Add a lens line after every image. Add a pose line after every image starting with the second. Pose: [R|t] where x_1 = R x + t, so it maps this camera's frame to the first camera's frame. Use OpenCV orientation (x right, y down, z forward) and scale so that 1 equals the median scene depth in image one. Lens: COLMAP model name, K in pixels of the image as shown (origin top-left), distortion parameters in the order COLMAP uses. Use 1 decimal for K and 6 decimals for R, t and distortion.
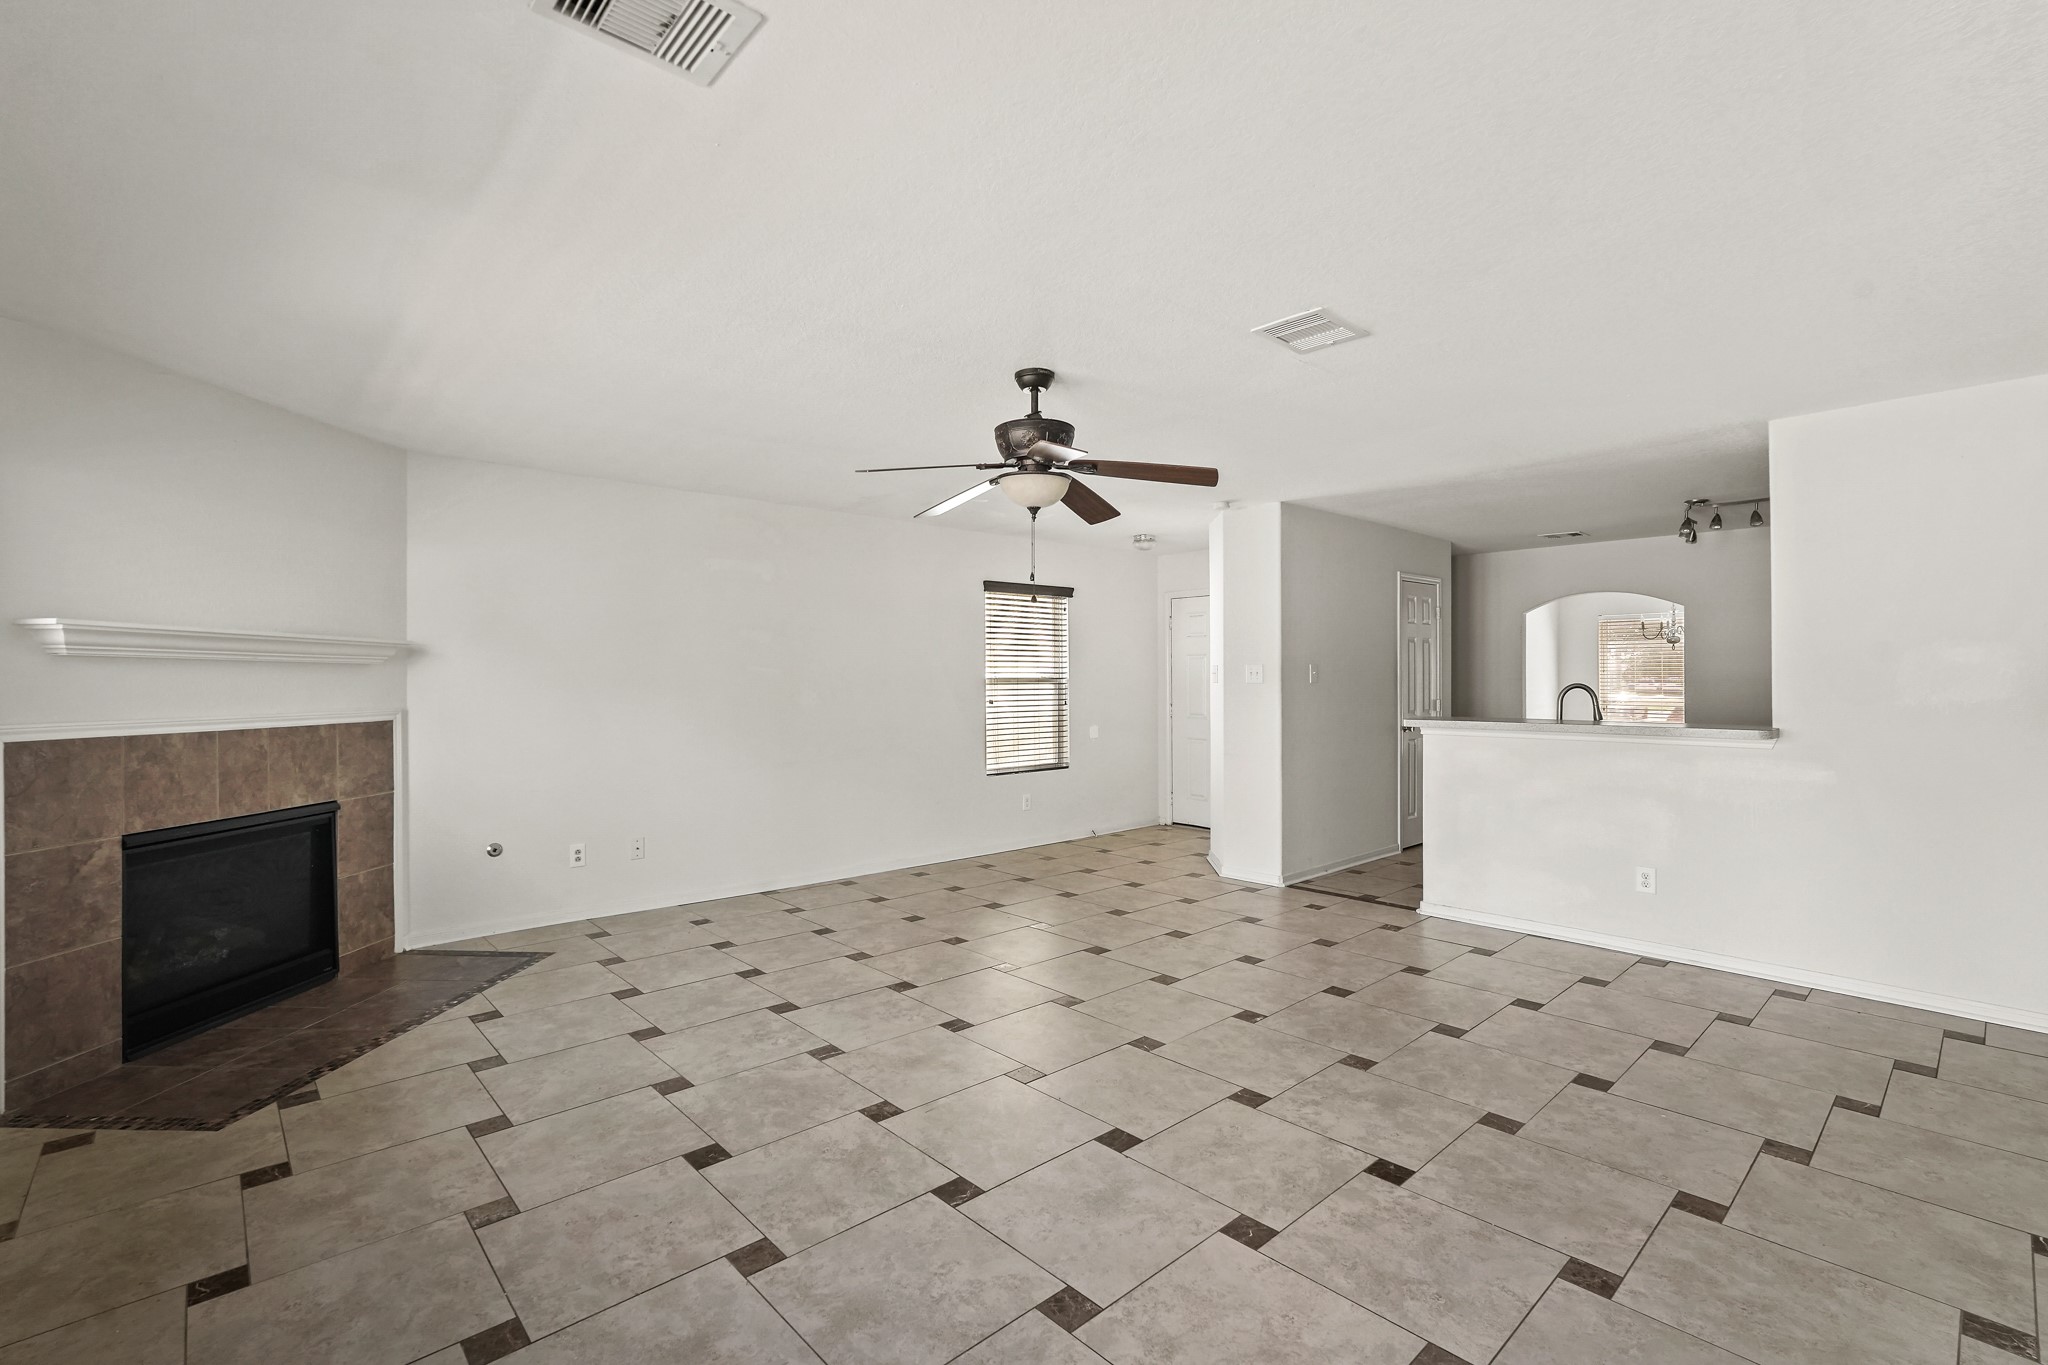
lens RADIAL K [[913.6, 0, 1029.8], [0, 913.6, 685.8], [0, 0, 1]] dist [0.000759, 0.000387]
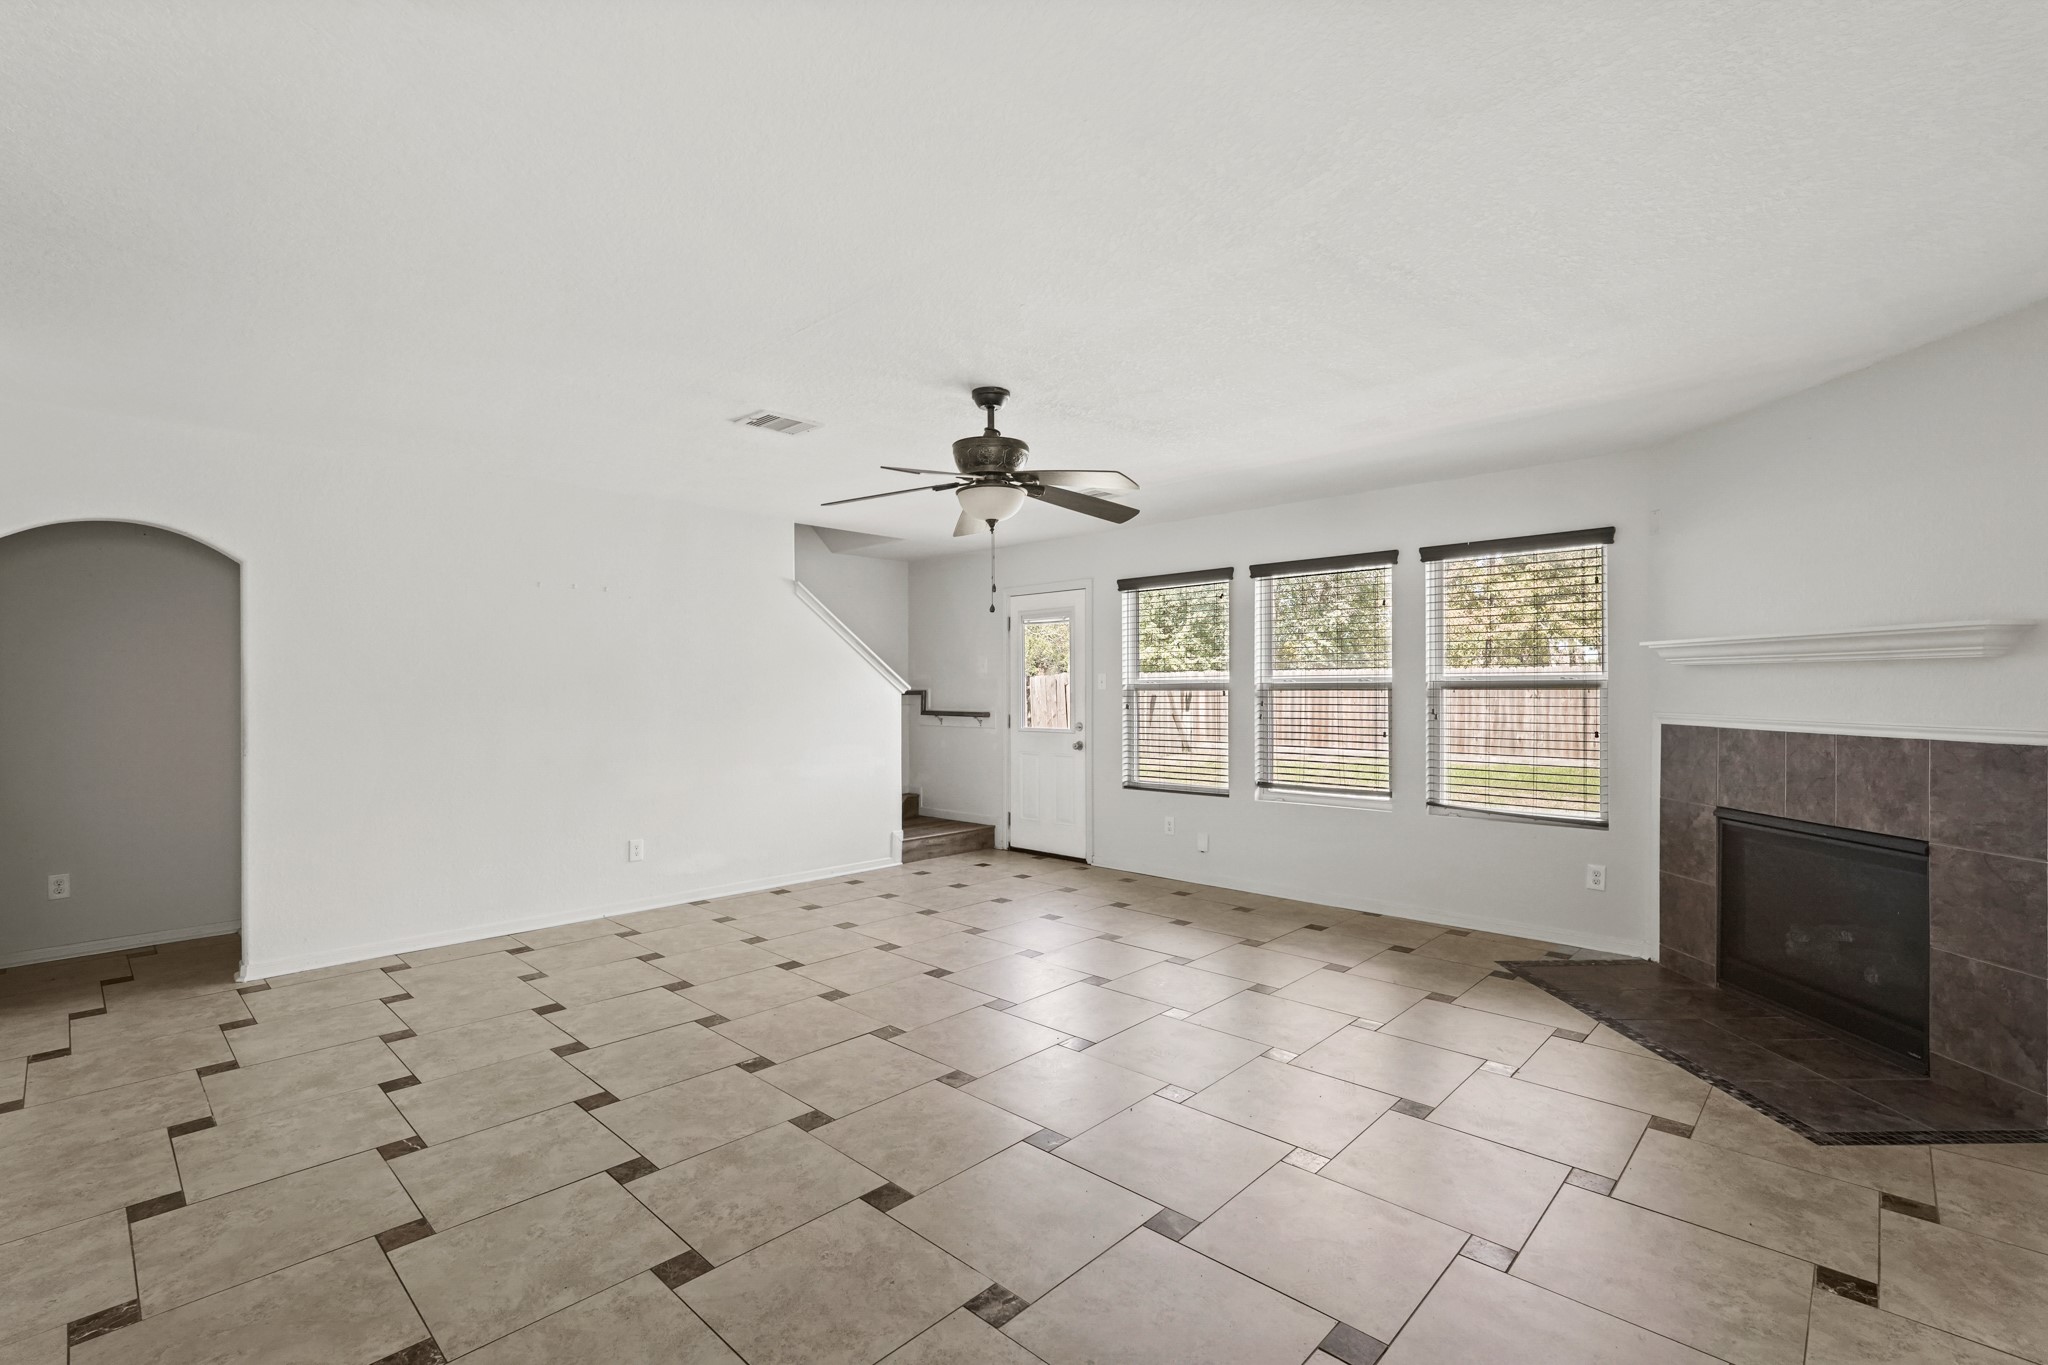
lens RADIAL K [[913.6, 0, 1033.4], [0, 913.6, 682.3], [0, 0, 1]] dist [0.000759, 0.000387]
pose [[-0.997431, 0.005541, -0.071426, 0.032860], [0.005492, 0.999985, 0.000883, -0.011980], [0.071430, 0.000489, -0.997446, 1.995673]]
